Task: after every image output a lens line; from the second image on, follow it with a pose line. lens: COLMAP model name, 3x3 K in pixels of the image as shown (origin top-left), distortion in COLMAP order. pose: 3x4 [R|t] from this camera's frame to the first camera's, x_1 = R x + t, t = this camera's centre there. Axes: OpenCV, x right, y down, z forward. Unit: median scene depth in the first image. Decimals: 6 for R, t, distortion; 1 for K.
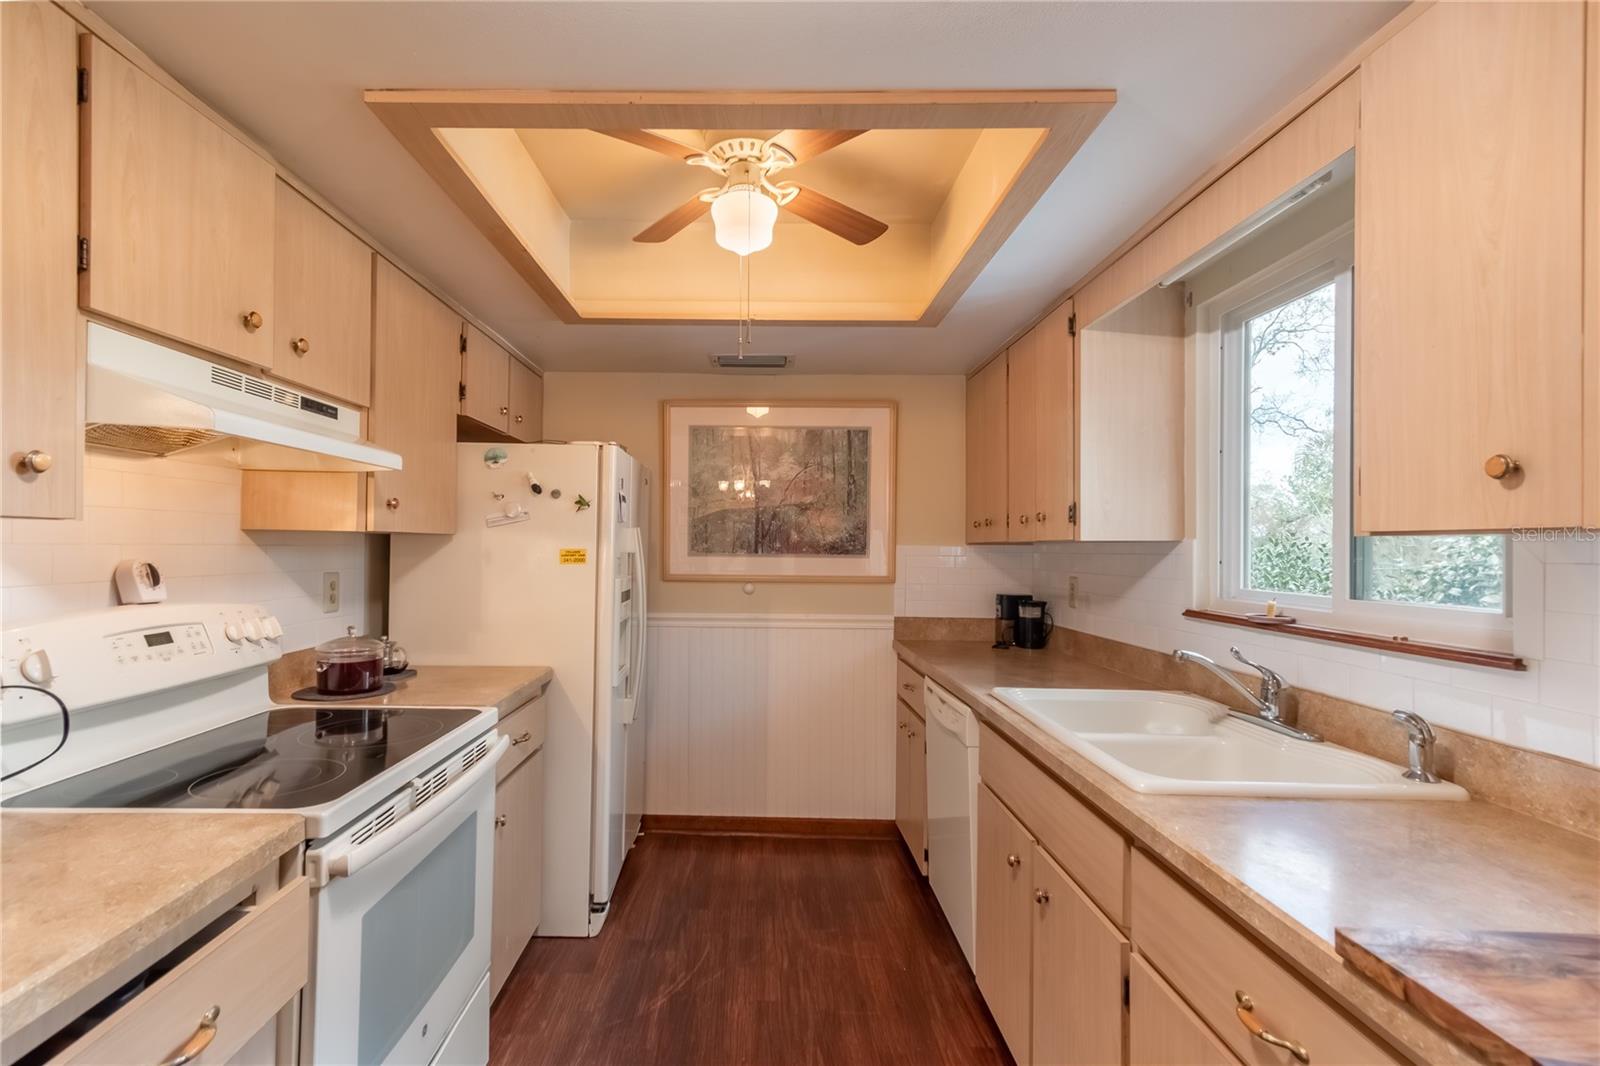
lens RADIAL K [[743.2, 0, 744.8], [0, 743.2, 541.6], [0, 0, 1]] dist [0.012609, 0.000264]
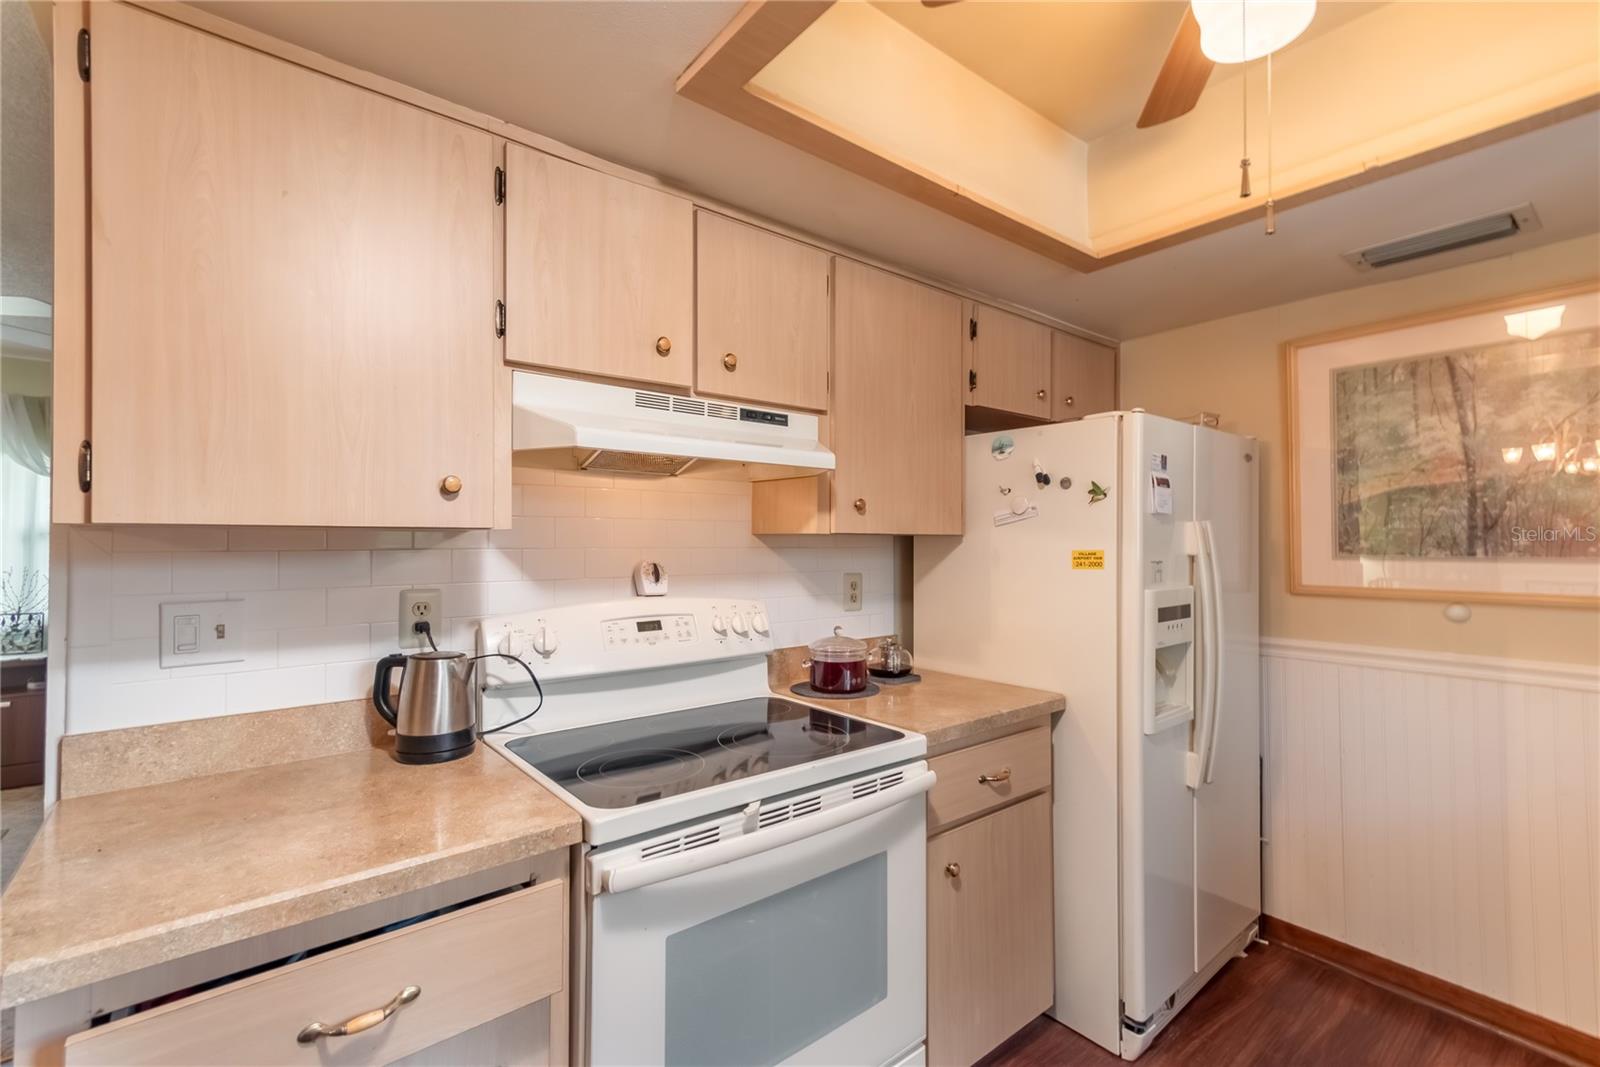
lens RADIAL K [[701.9, 0, 797.3], [0, 701.9, 534.4], [0, 0, 1]] dist [0.013901, -0.000099]
pose [[0.639572, -0.020427, -0.768460, 0.166415], [0.011129, 0.999788, -0.017314, 0.003031], [0.768651, 0.002522, 0.639664, 0.309531]]
